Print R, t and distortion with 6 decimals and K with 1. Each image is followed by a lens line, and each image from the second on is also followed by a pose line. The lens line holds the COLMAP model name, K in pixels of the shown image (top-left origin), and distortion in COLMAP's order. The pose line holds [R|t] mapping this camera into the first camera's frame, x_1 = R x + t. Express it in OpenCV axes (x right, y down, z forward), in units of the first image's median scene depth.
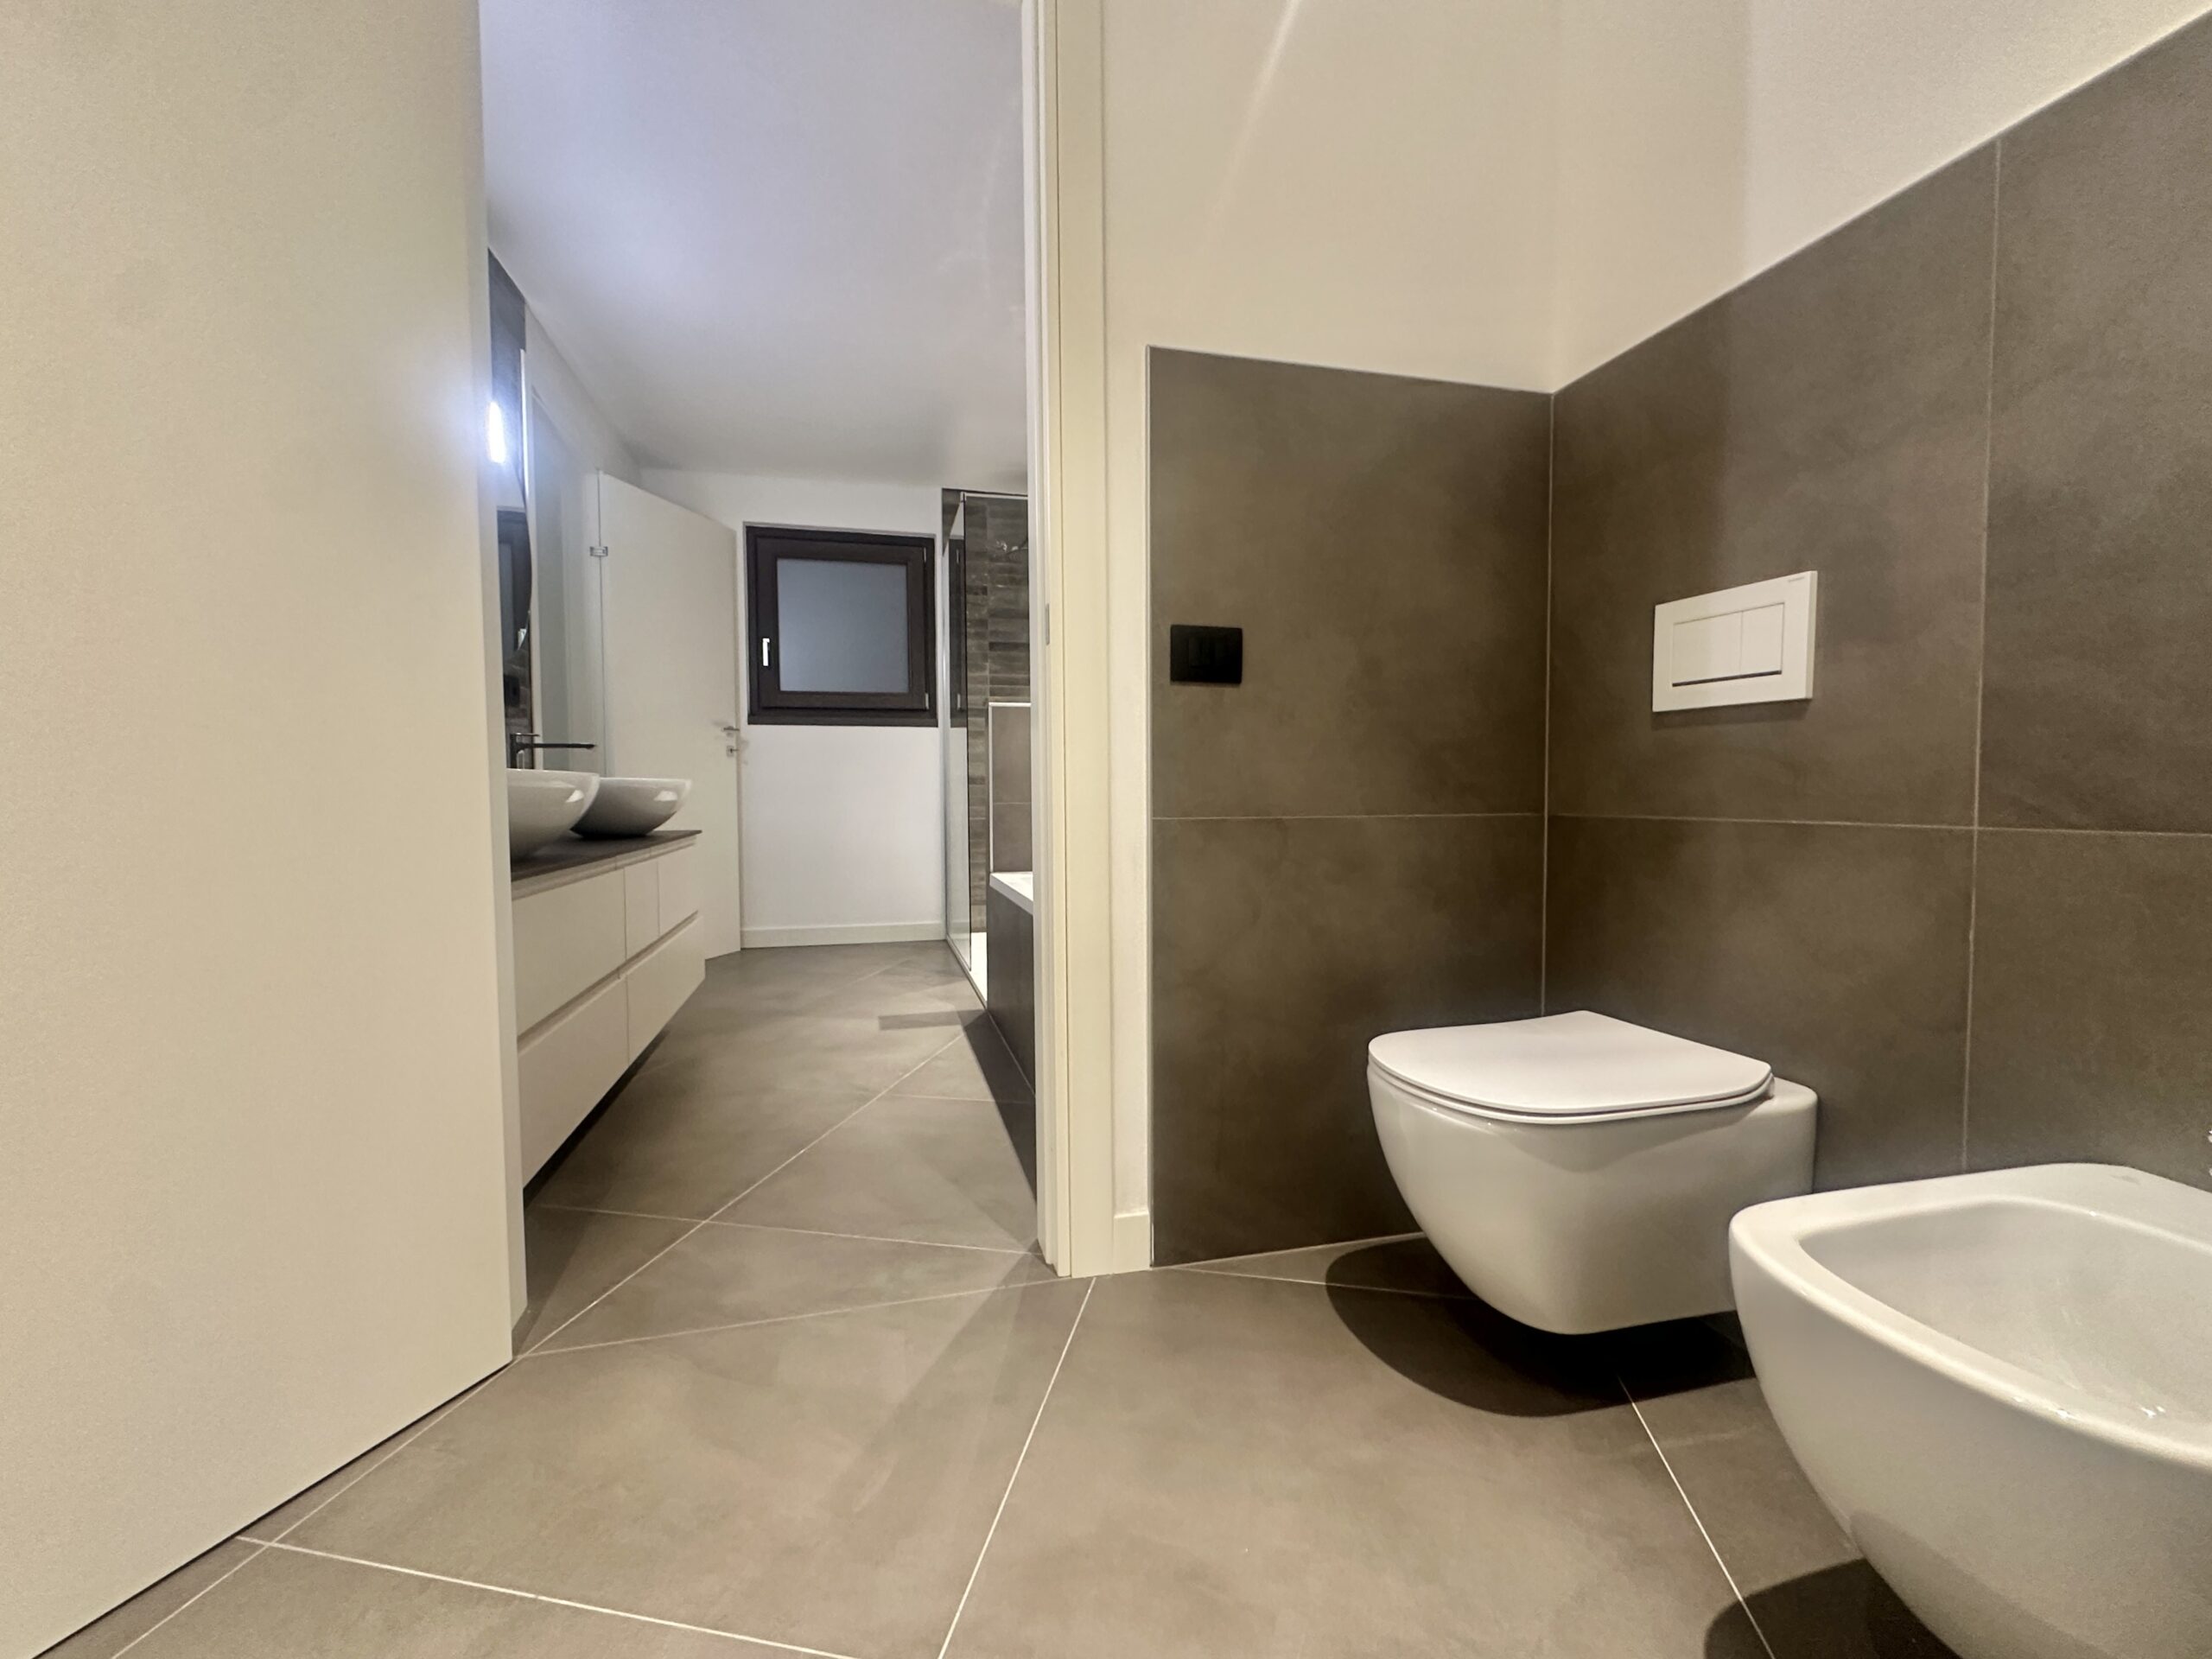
lens RADIAL K [[934.8, 0, 1106.0], [0, 934.8, 829.5], [0, 0, 1]] dist [-0.012680, 0.000309]
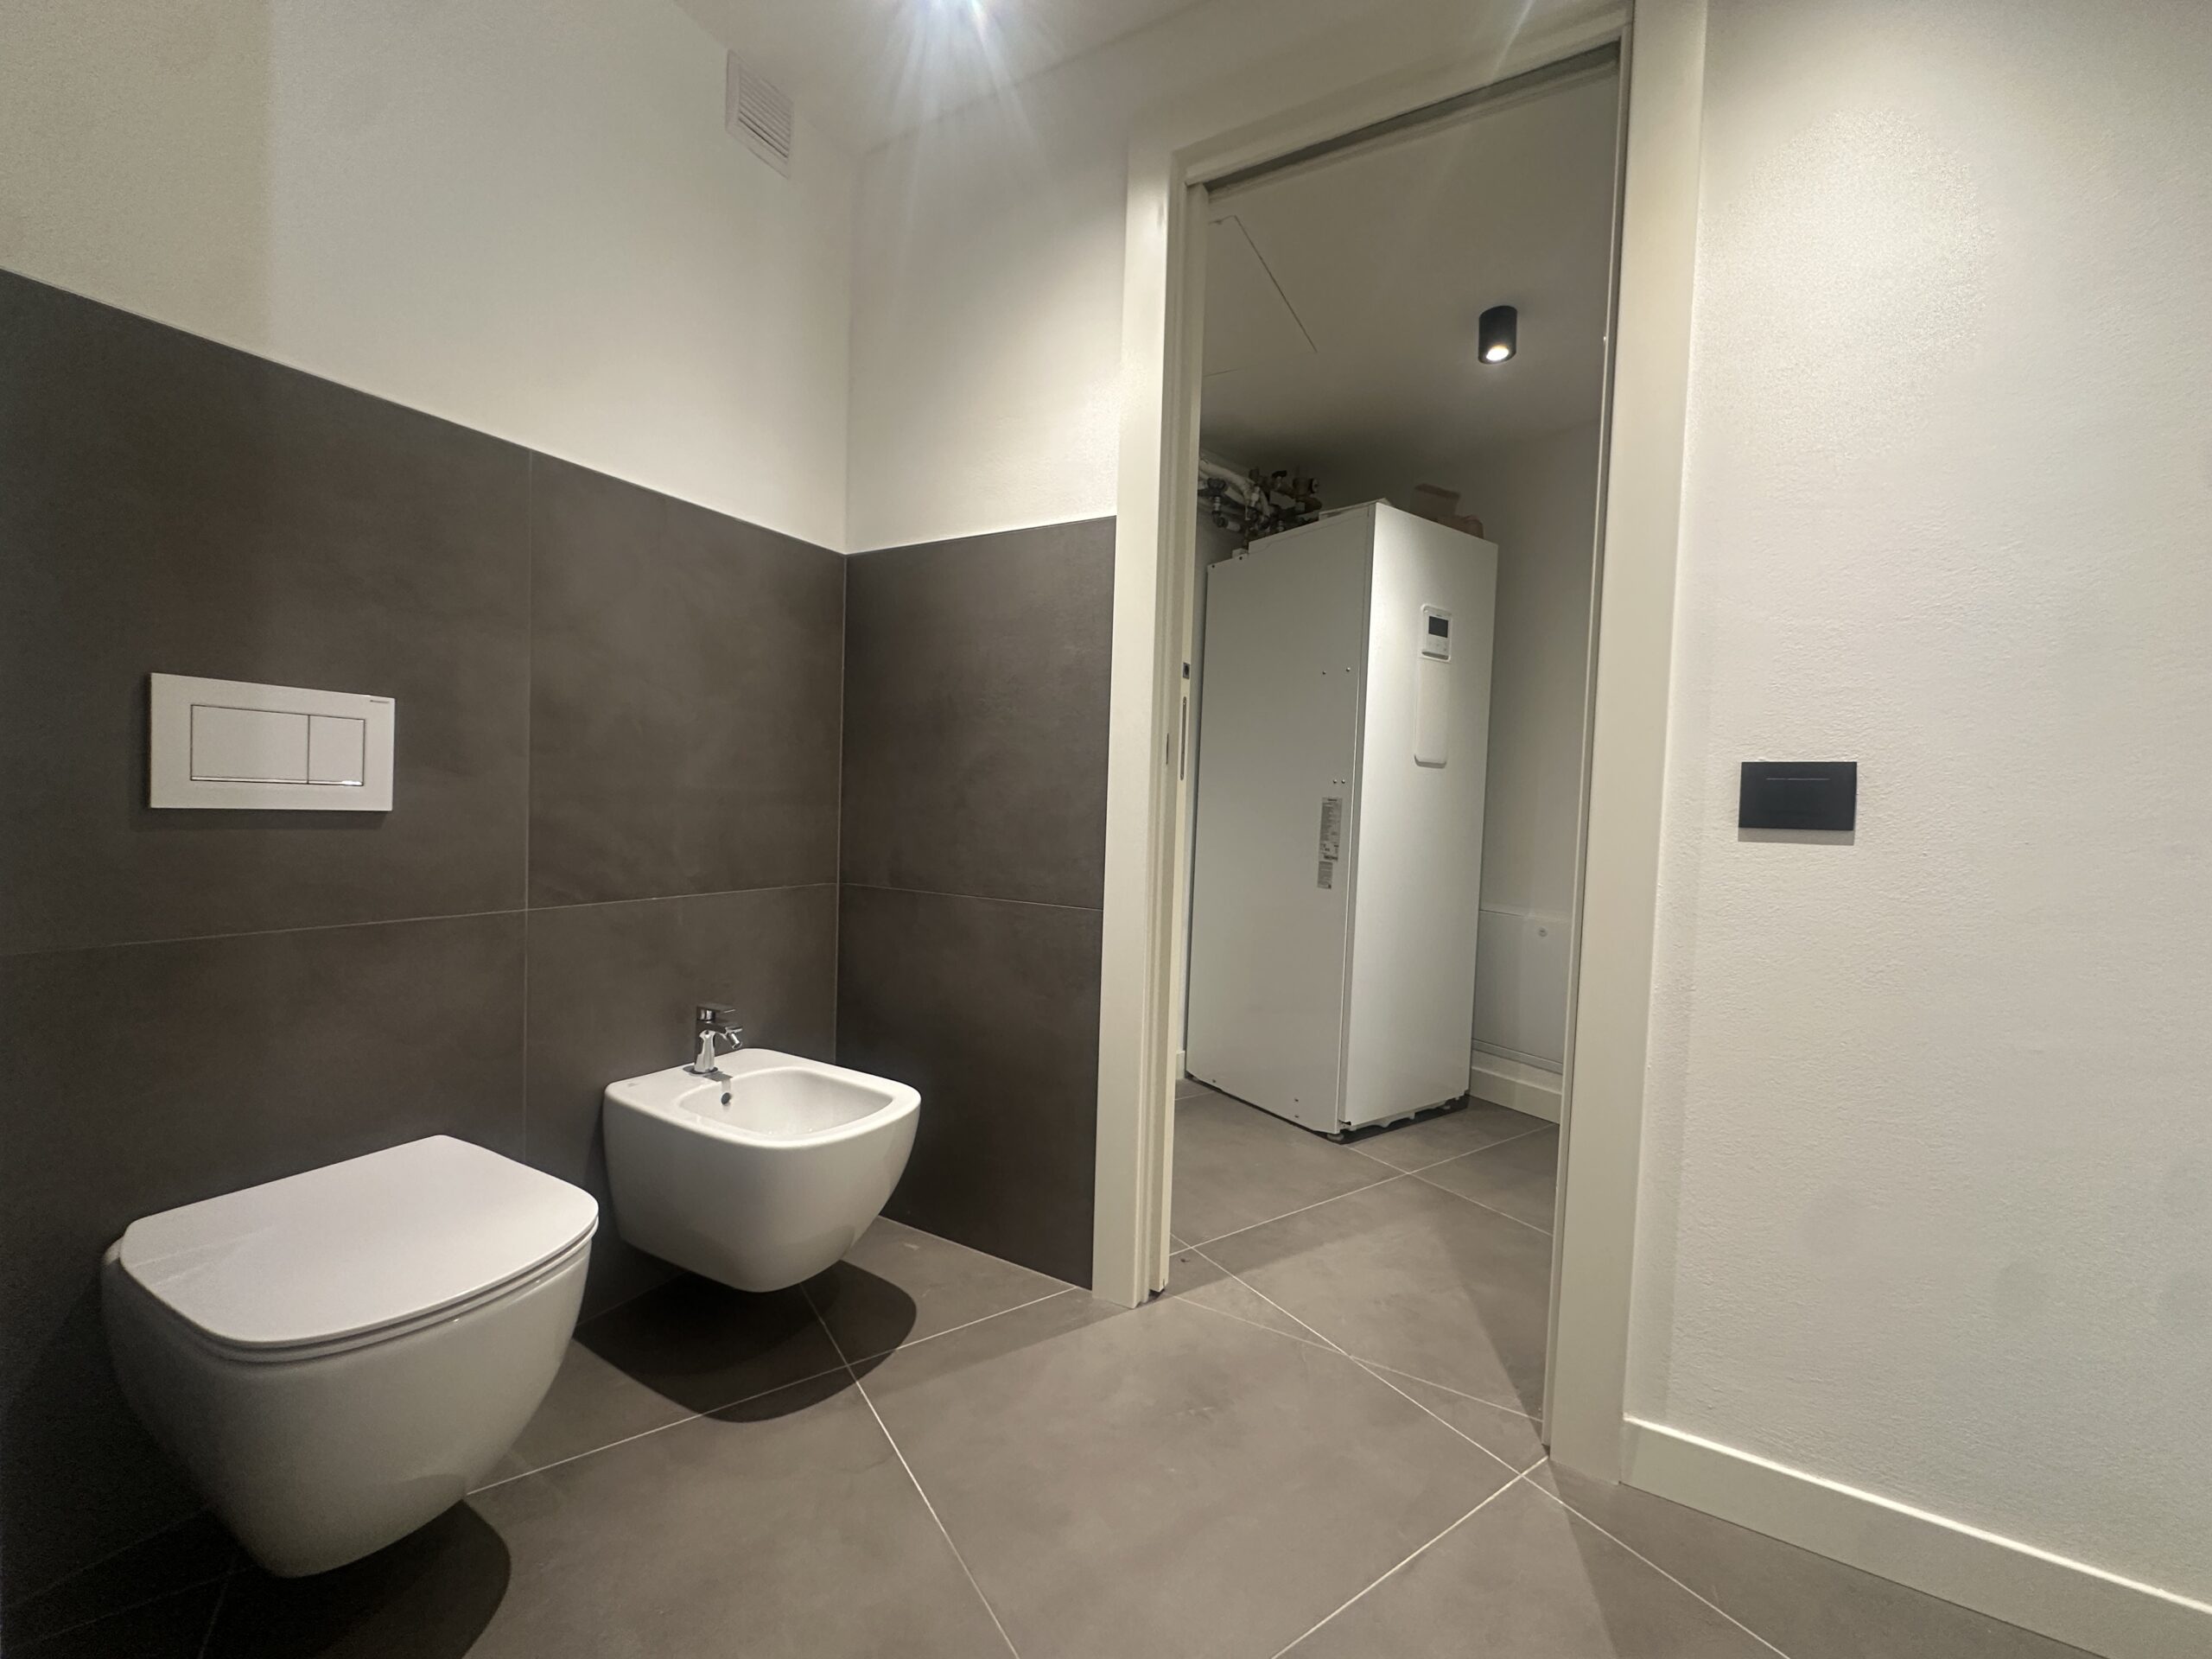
lens RADIAL K [[879.5, 0, 1100.5], [0, 879.5, 830.5], [0, 0, 1]] dist [-0.001963, -0.000006]
pose [[-0.714656, -0.047799, 0.697841, -0.153006], [-0.007947, 0.998153, 0.060230, -0.048710], [-0.699431, 0.037498, -0.713716, 0.298286]]
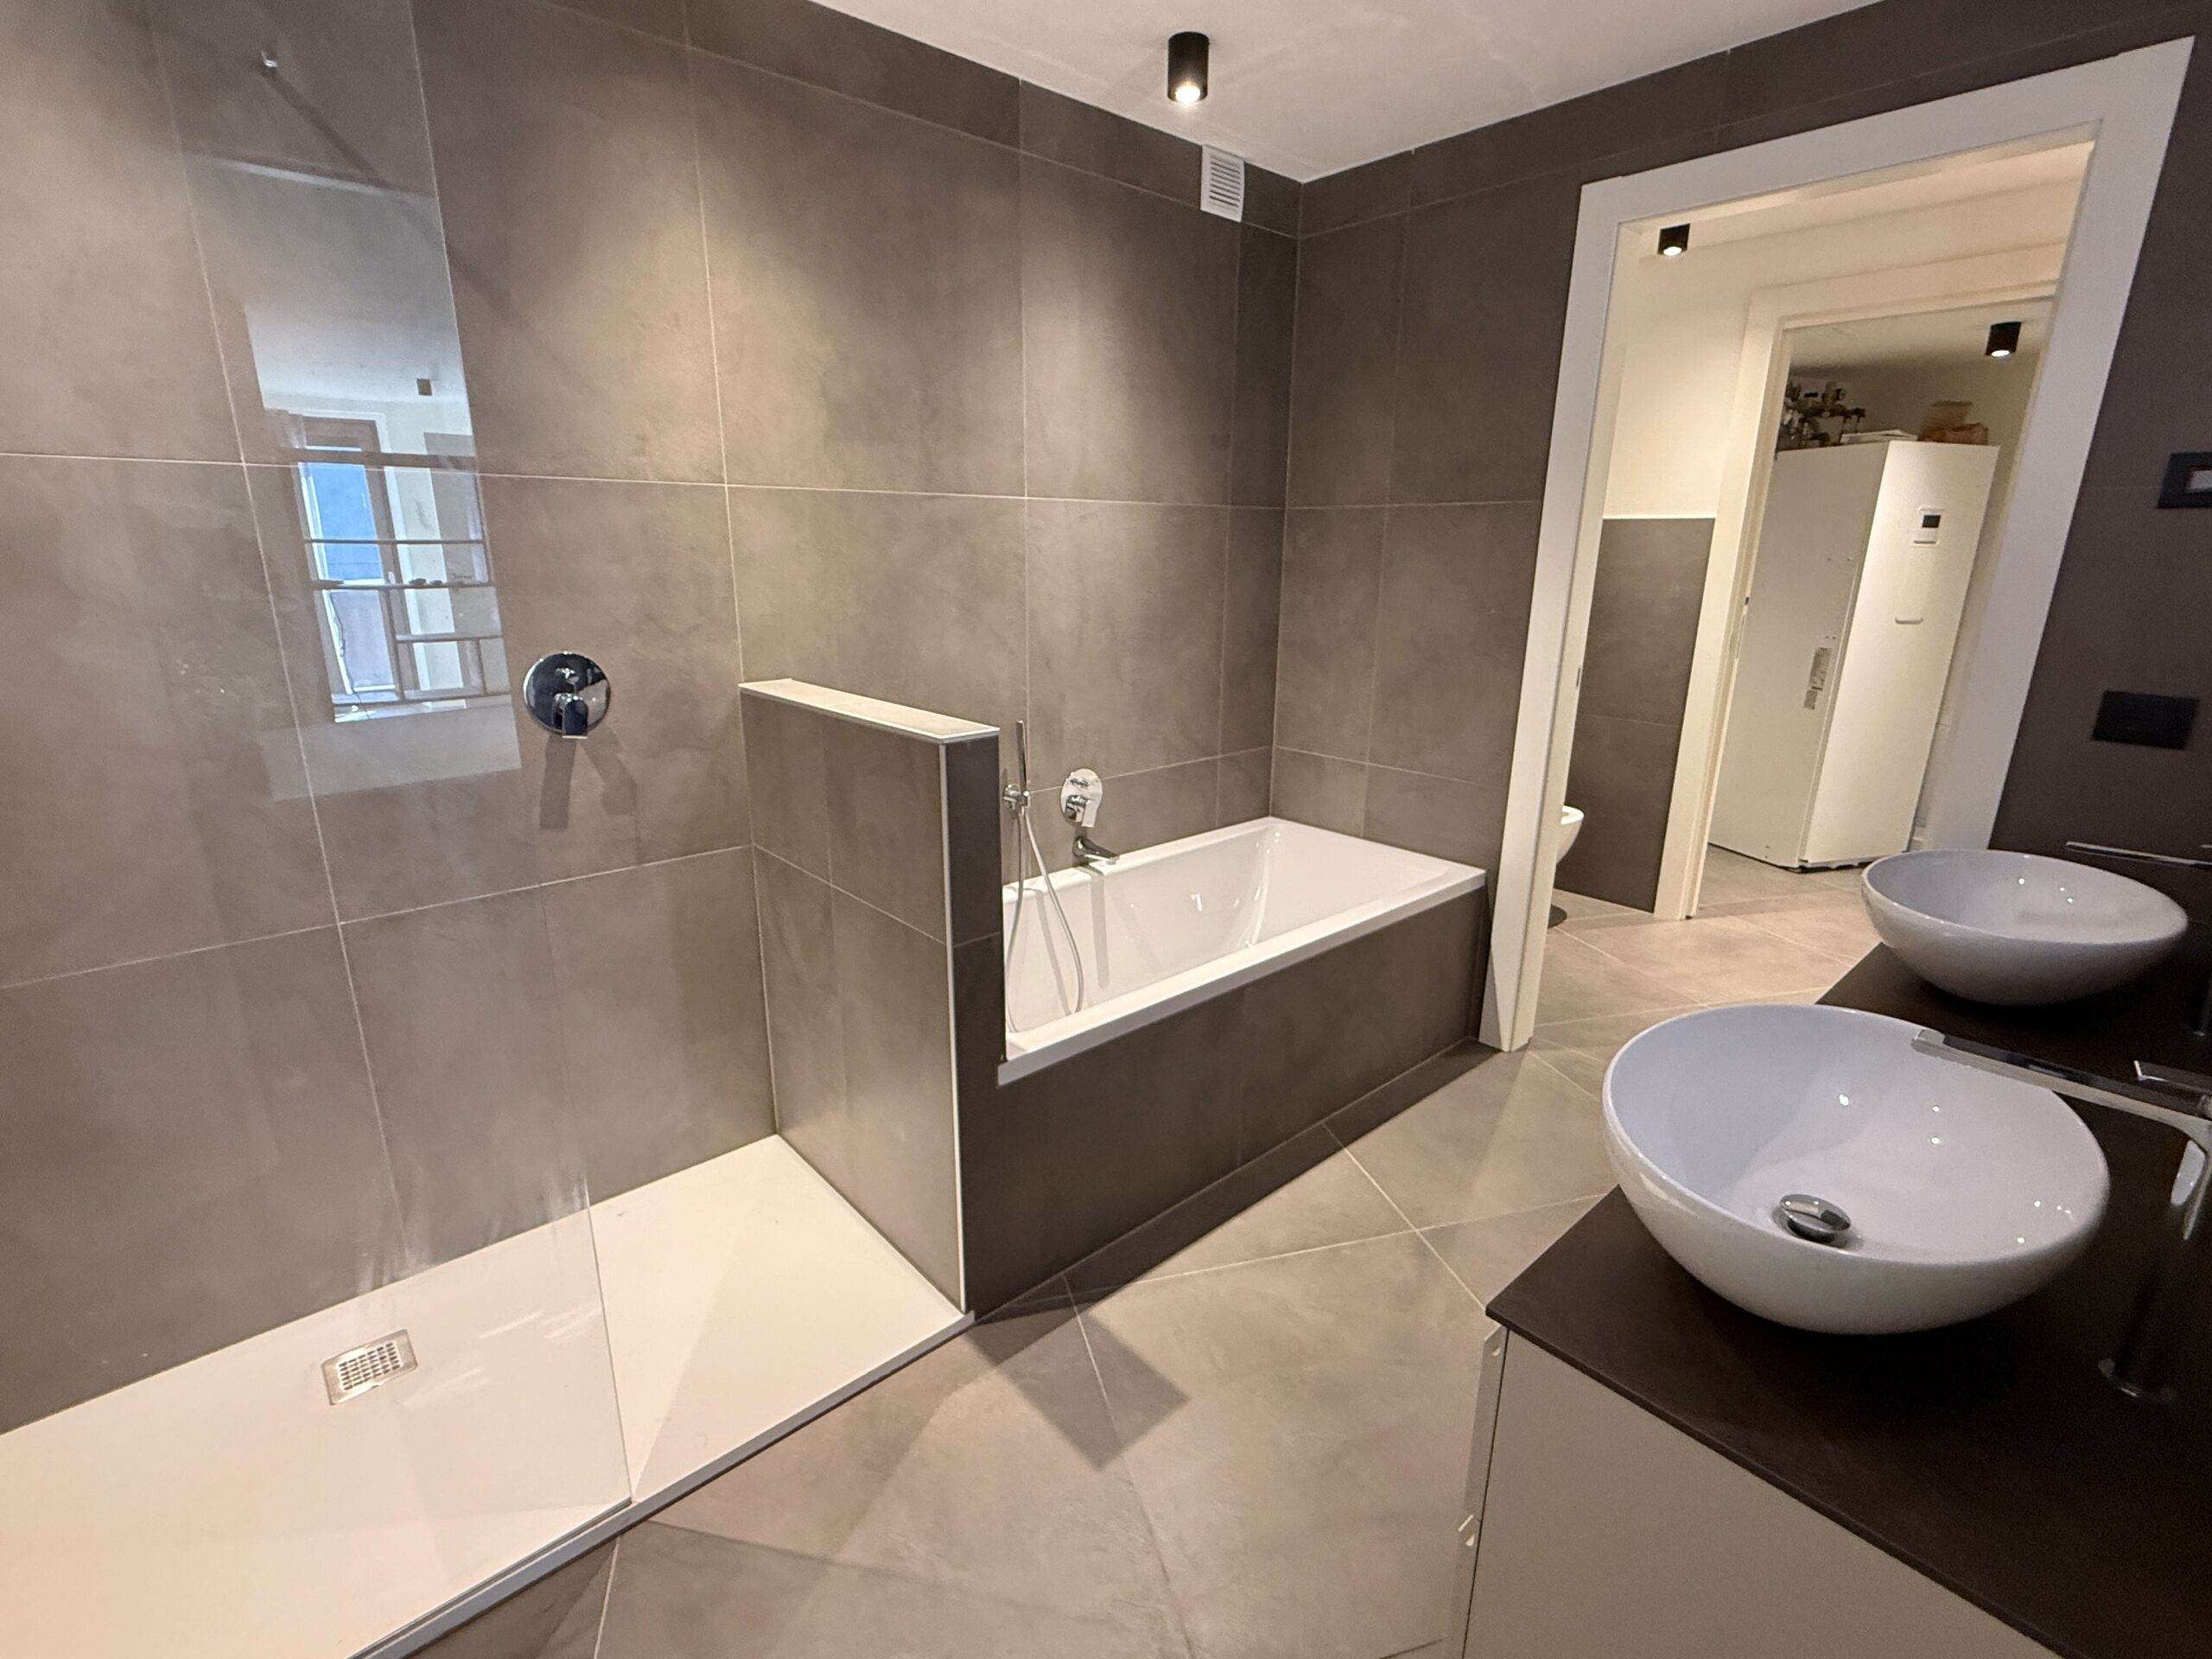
lens RADIAL K [[1023.3, 0, 1106.0], [0, 1023.3, 829.5], [0, 0, 1]] dist [0.000590, 0.000490]
pose [[-0.455463, -0.240963, 0.857024, -0.421319], [0.025700, 0.958713, 0.283212, -0.161441], [-0.889884, 0.151018, -0.430465, 0.827843]]
